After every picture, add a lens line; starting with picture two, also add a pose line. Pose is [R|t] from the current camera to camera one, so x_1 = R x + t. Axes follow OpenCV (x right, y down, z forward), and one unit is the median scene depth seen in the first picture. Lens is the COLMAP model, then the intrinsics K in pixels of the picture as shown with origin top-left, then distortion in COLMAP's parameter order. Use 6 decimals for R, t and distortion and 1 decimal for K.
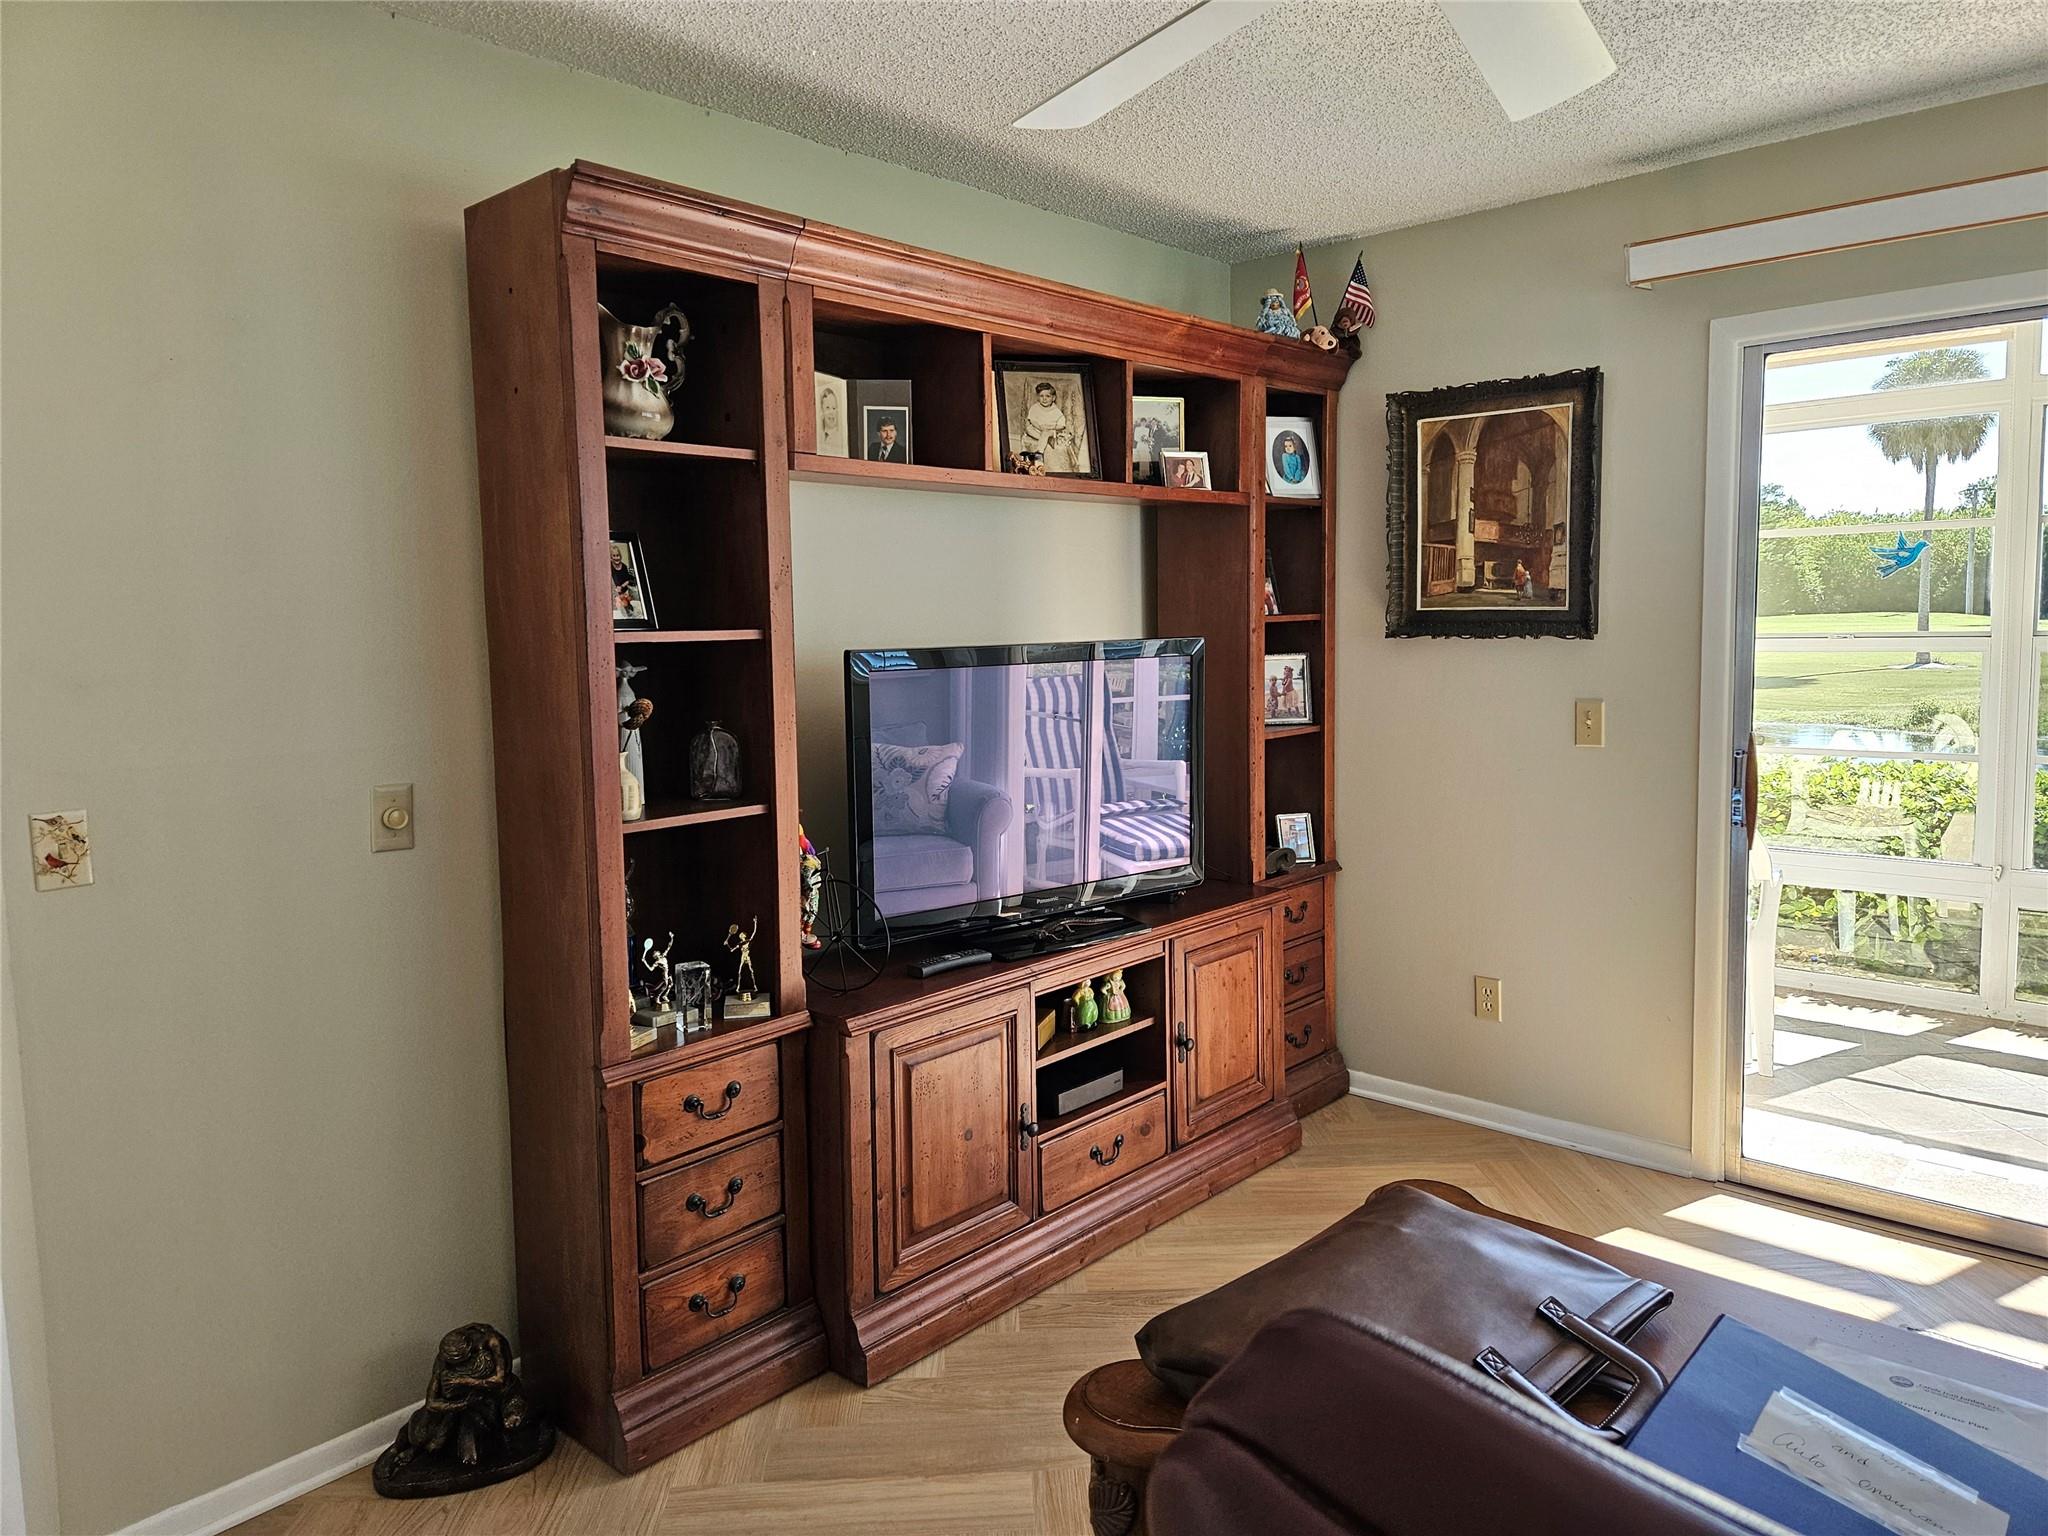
lens RADIAL K [[1378.7, 0, 1013.5], [0, 1378.7, 752.4], [0, 0, 1]] dist [0.073648, -0.064336]
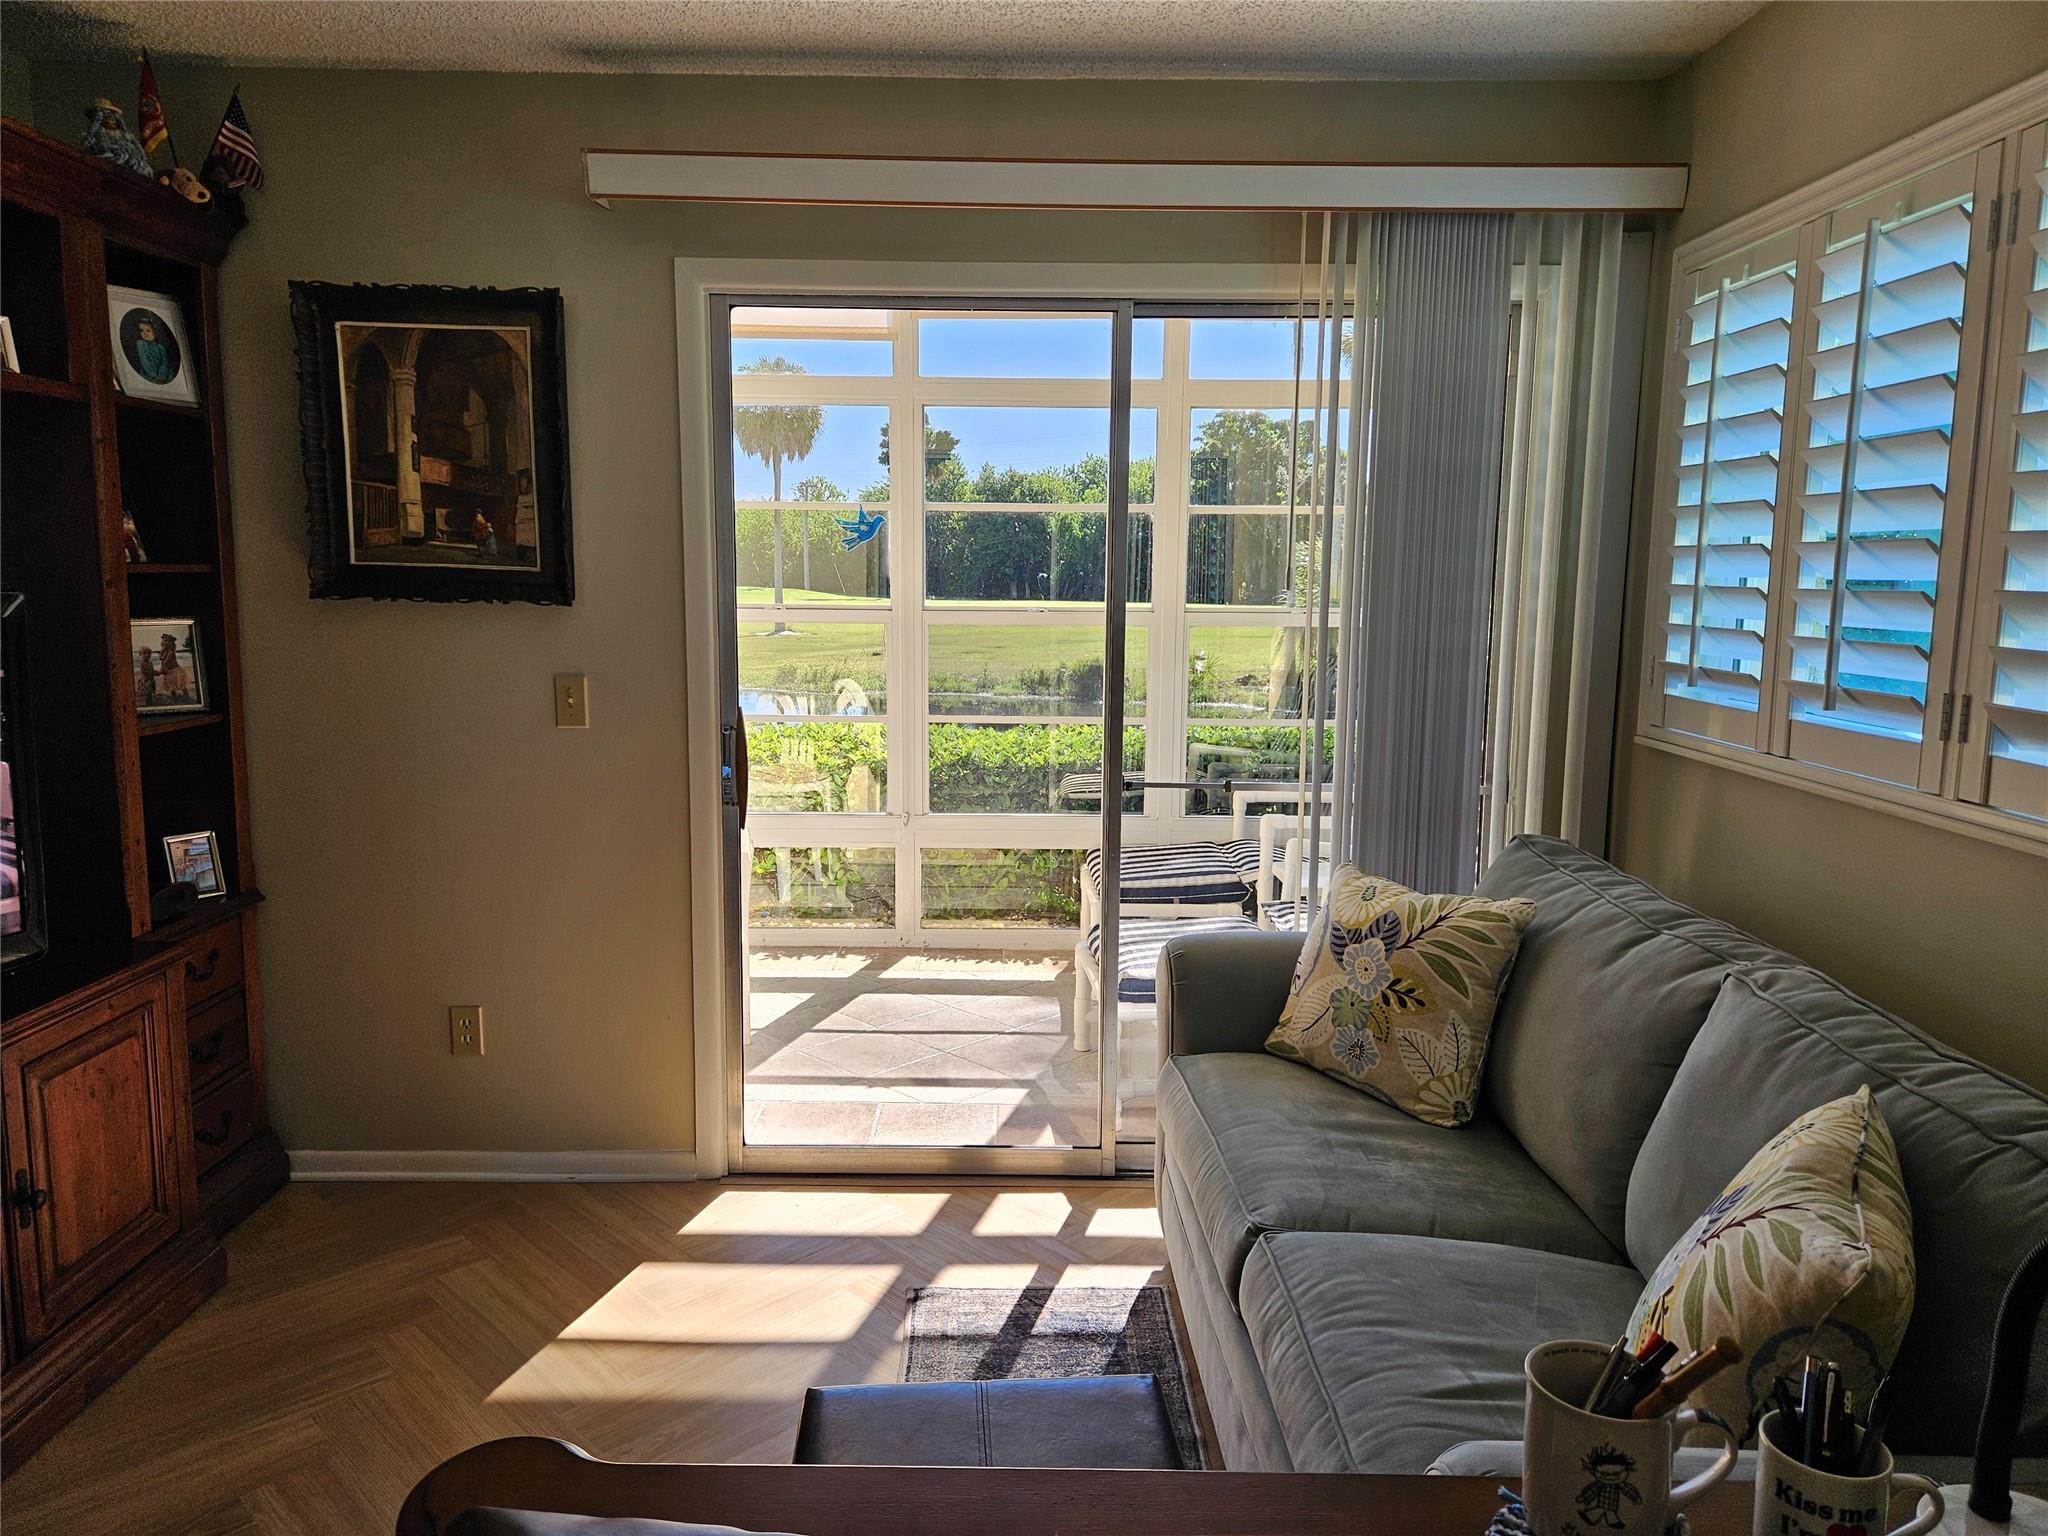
lens RADIAL K [[1378.7, 0, 1013.5], [0, 1378.7, 752.4], [0, 0, 1]] dist [0.073648, -0.064336]
pose [[0.735943, -0.058164, 0.674540, 0.024199], [0.041412, 0.998305, 0.040900, -0.012342], [-0.675775, -0.002166, 0.737104, 0.157284]]
